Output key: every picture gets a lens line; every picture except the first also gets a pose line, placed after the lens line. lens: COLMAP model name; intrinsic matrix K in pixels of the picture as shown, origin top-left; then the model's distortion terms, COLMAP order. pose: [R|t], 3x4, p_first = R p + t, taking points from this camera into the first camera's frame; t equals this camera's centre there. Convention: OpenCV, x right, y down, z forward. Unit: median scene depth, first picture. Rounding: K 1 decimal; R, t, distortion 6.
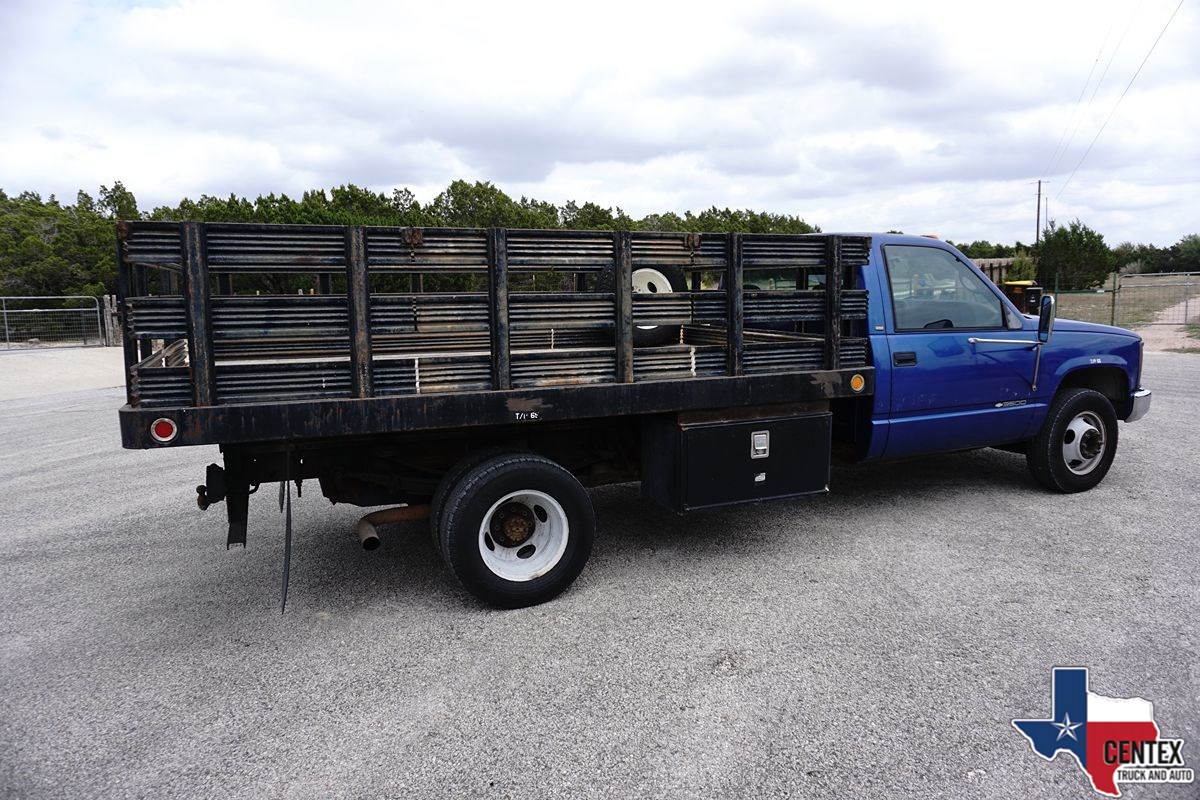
lens RADIAL K [[789.2, 0, 599.9], [0, 789.2, 362.0], [0, 0, 1]] dist [-0.047546, 0.039355]
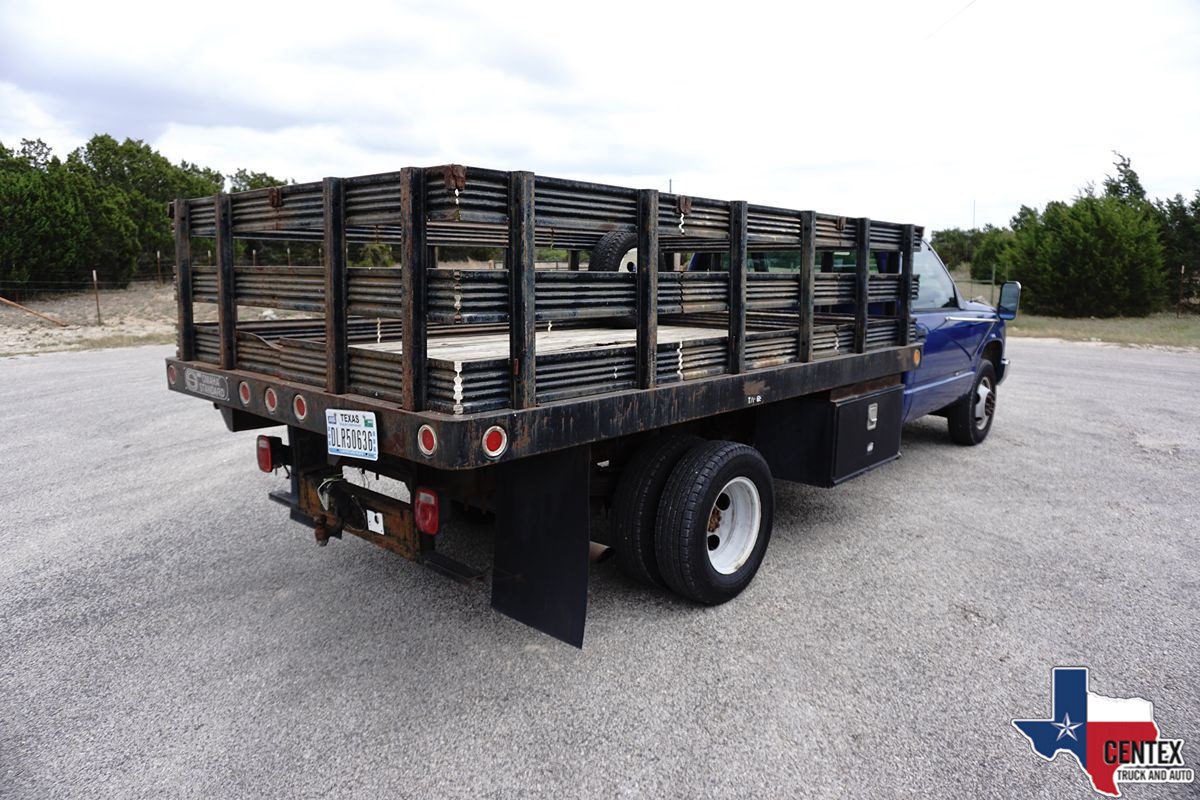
lens RADIAL K [[789.2, 0, 599.9], [0, 789.2, 362.0], [0, 0, 1]] dist [-0.047546, 0.039355]
pose [[0.905347, -0.032307, 0.423441, -0.603193], [0.022324, 0.999344, 0.028516, -0.008130], [-0.424085, -0.016364, 0.905475, 0.194152]]
